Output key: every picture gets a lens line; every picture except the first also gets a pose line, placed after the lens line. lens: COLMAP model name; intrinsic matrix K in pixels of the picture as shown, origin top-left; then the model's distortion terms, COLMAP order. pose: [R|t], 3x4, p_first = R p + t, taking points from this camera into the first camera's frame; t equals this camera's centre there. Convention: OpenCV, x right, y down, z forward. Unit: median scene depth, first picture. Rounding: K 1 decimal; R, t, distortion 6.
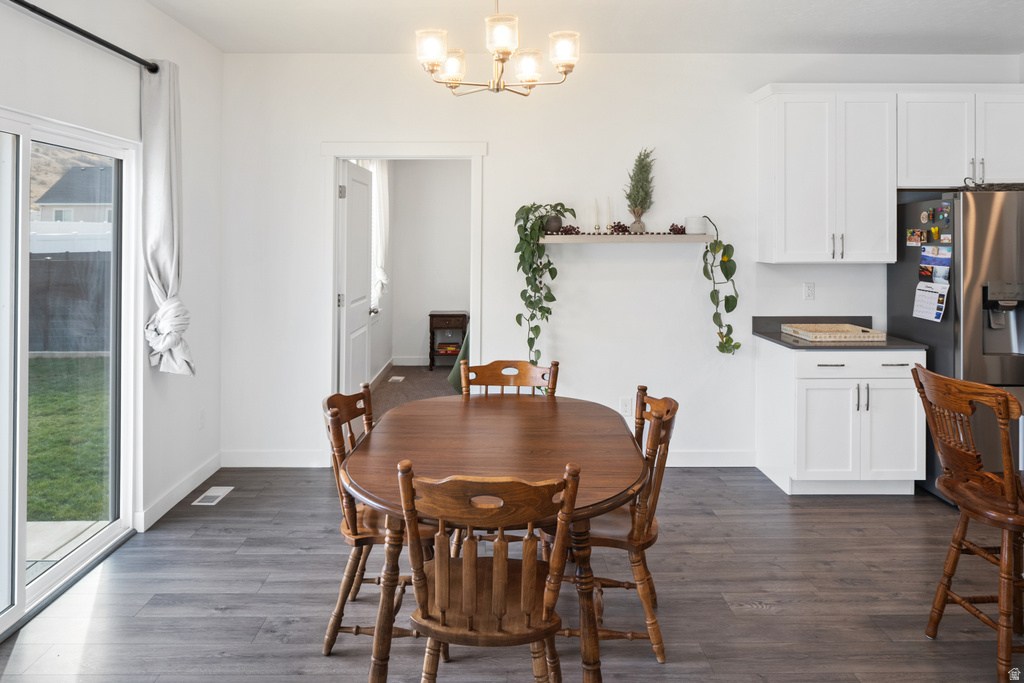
lens RADIAL K [[714.5, 0, 508.1], [0, 714.5, 234.7], [0, 0, 1]] dist [-0.000387, -0.000734]
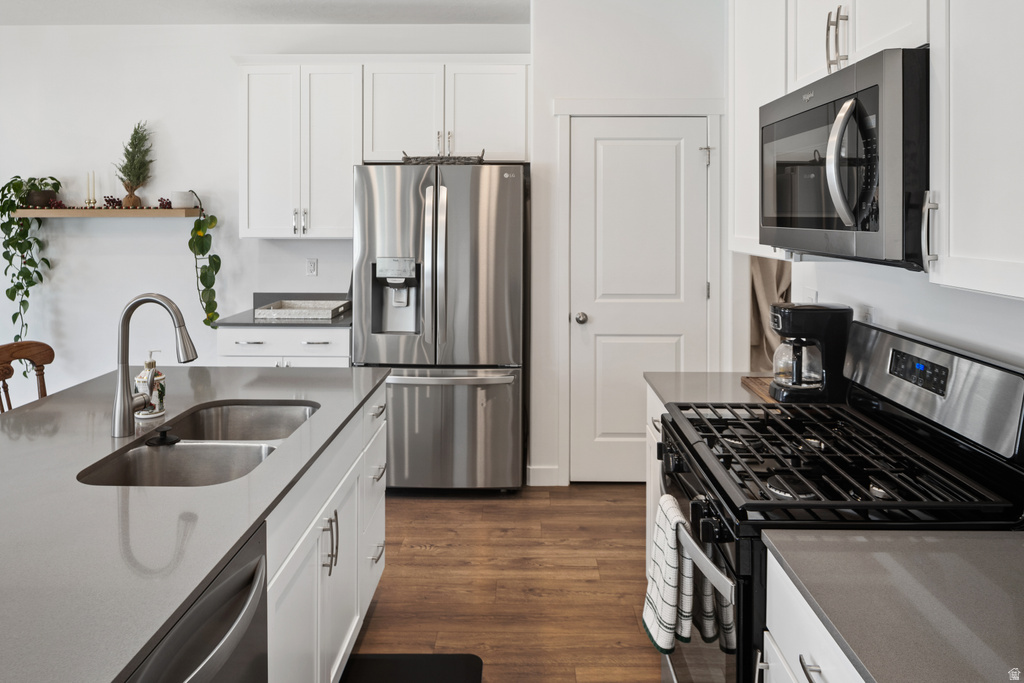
lens RADIAL K [[705.8, 0, 513.2], [0, 705.8, 213.6], [0, 0, 1]] dist [-0.001888, -0.000784]
pose [[0.999570, 0.002094, -0.029245, 0.842898], [-0.001853, 0.999964, 0.008277, -0.003219], [0.029262, -0.008219, 0.999538, 0.044993]]
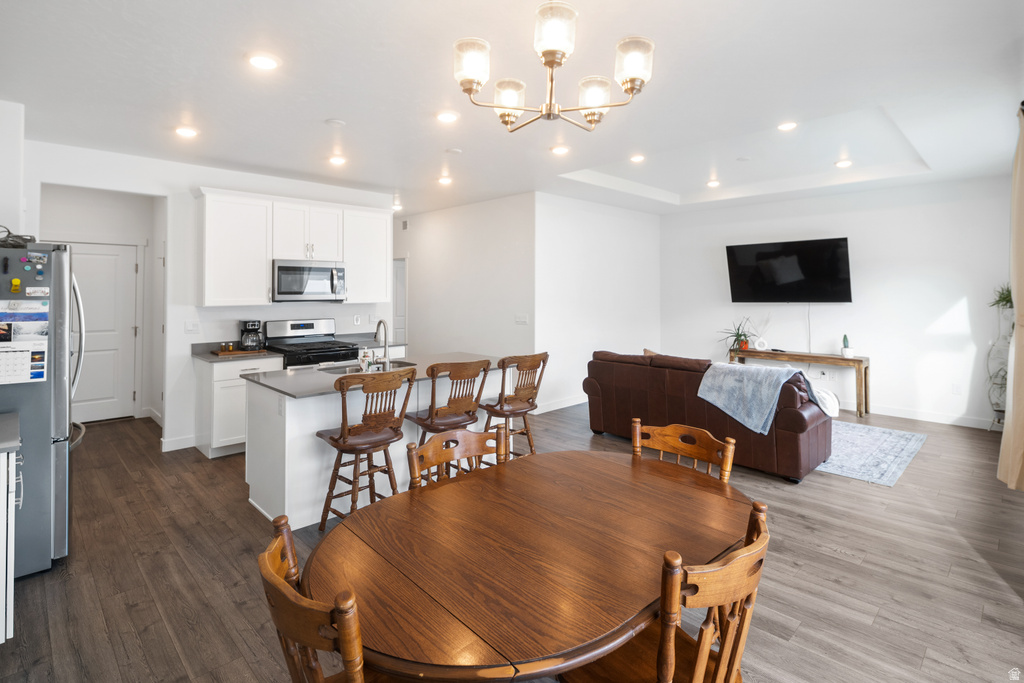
lens RADIAL K [[504.7, 0, 510.7], [0, 504.7, 284.8], [0, 0, 1]] dist [-0.000033, -0.001355]
pose [[-0.690434, 0.008221, 0.723348, -0.293324], [-0.005866, 0.999839, -0.016963, 0.003936], [-0.723371, -0.015955, -0.690275, 0.999888]]
